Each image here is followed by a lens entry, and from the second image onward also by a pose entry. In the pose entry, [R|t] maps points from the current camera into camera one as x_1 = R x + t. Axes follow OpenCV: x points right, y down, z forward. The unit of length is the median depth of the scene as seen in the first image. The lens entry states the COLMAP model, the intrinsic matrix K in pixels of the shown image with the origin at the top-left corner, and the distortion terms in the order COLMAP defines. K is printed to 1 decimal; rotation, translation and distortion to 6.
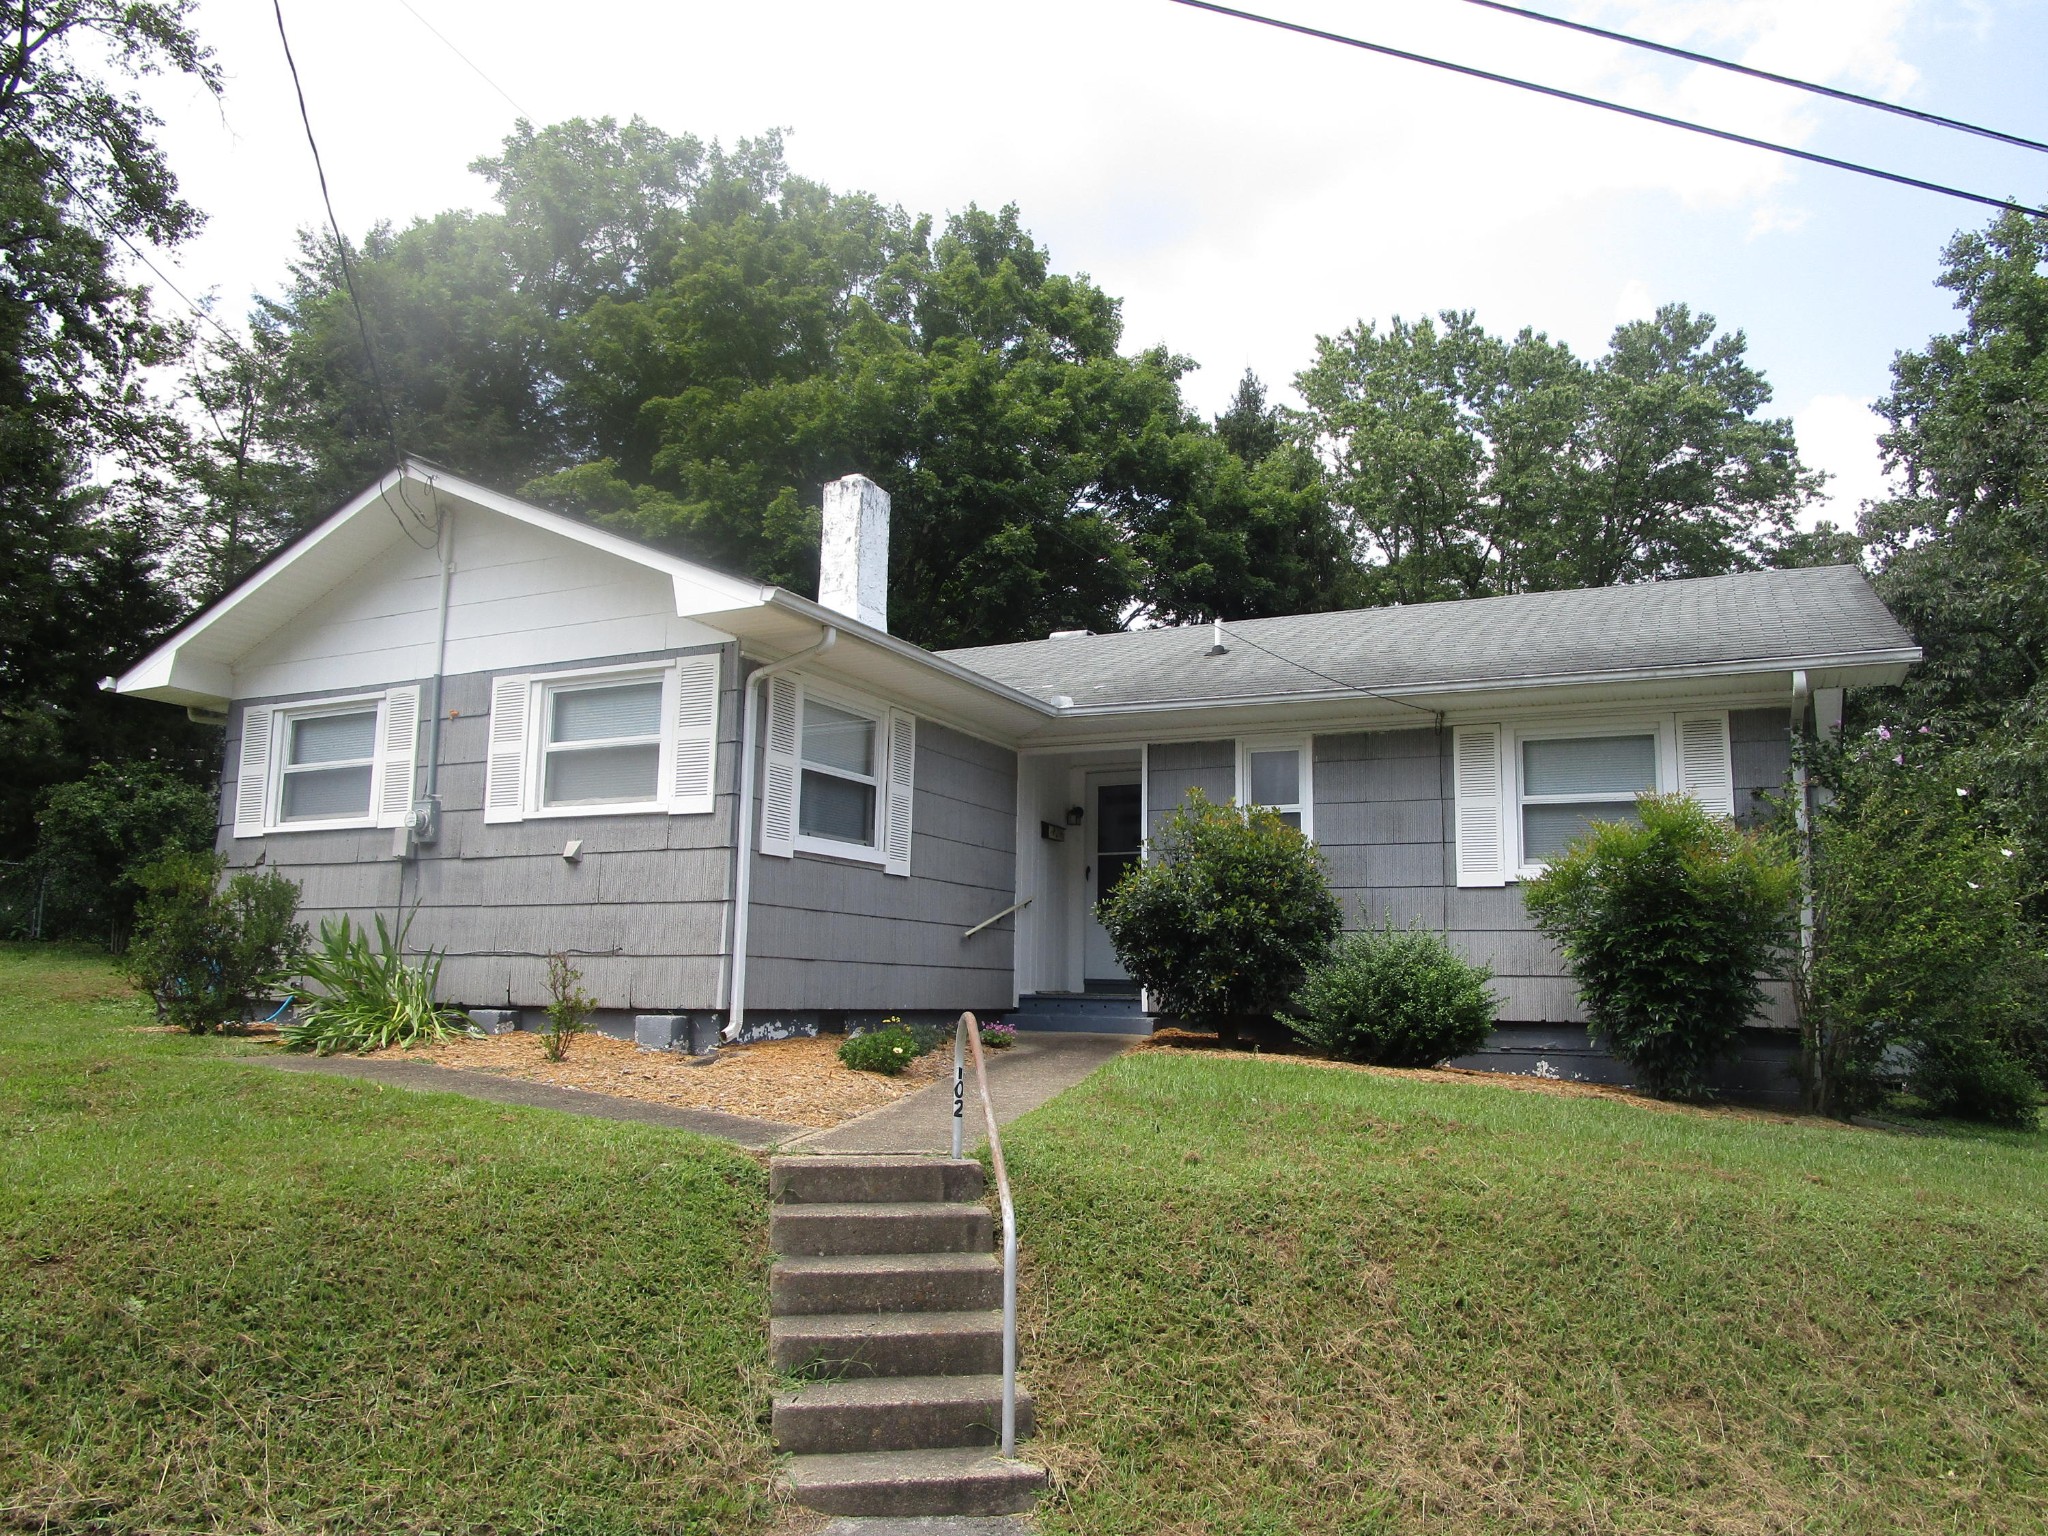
lens RADIAL K [[1447.2, 0, 1024.0], [0, 1447.2, 768.0], [0, 0, 1]] dist [-0.031159, 0.012670]
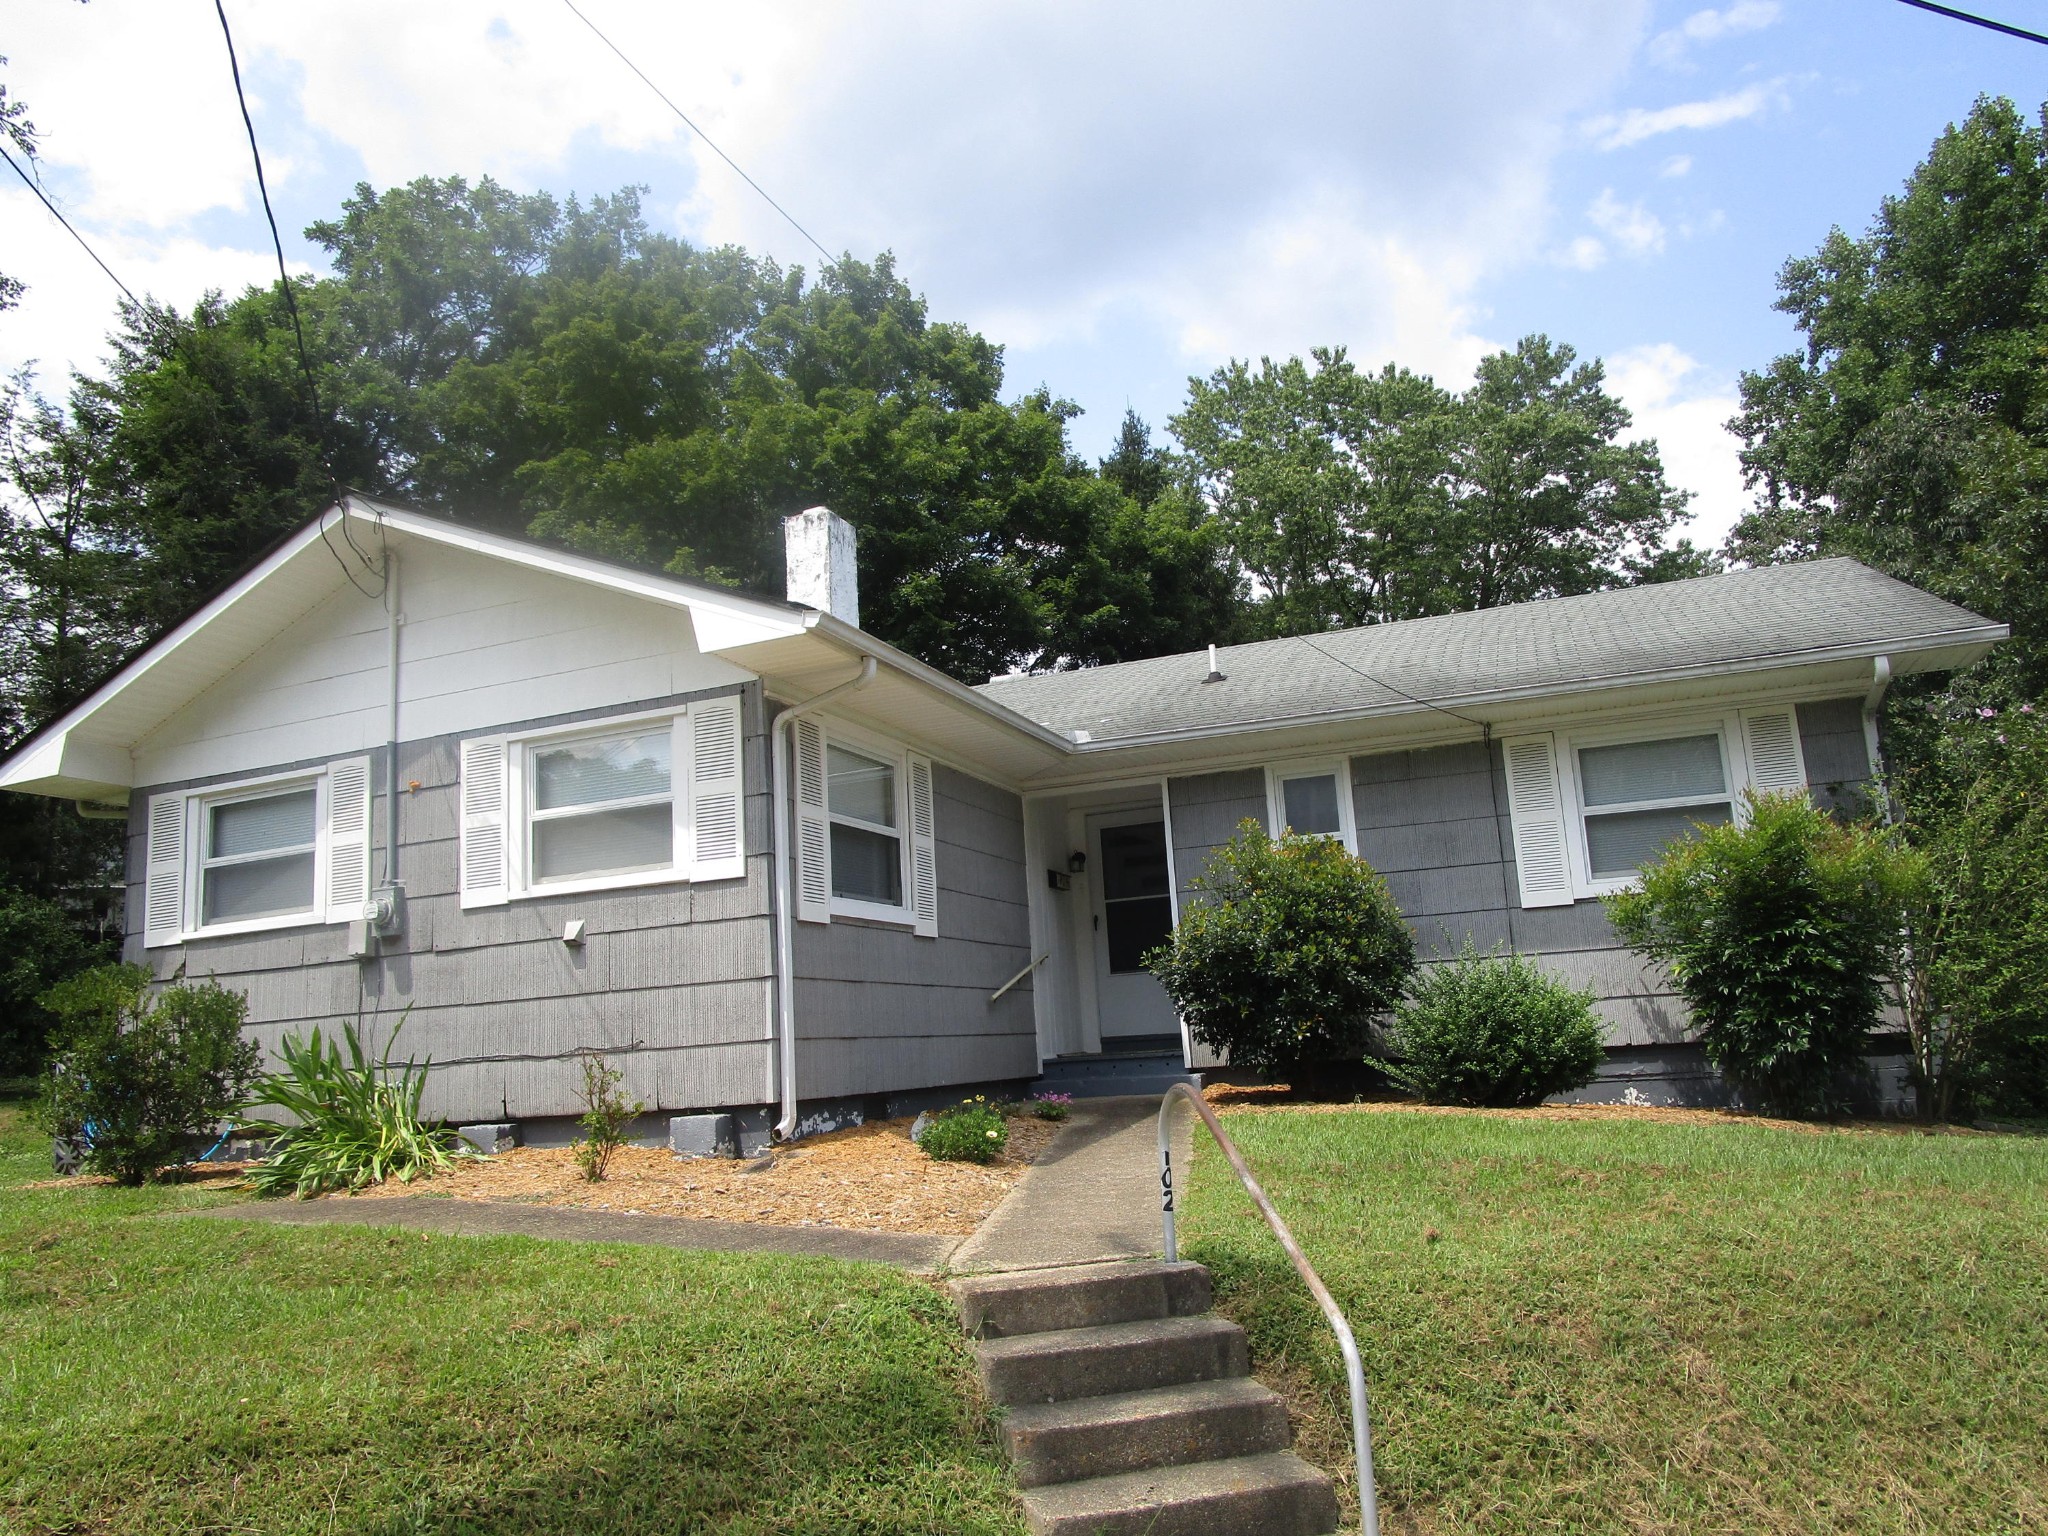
lens RADIAL K [[1448.4, 0, 1016.3], [0, 1448.4, 775.7], [0, 0, 1]] dist [-0.020899, 0.005629]
pose [[0.993997, -0.059497, 0.091815, -0.099418], [0.062846, 0.997443, -0.034030, 0.007604], [-0.089556, 0.039596, 0.995194, 0.087797]]
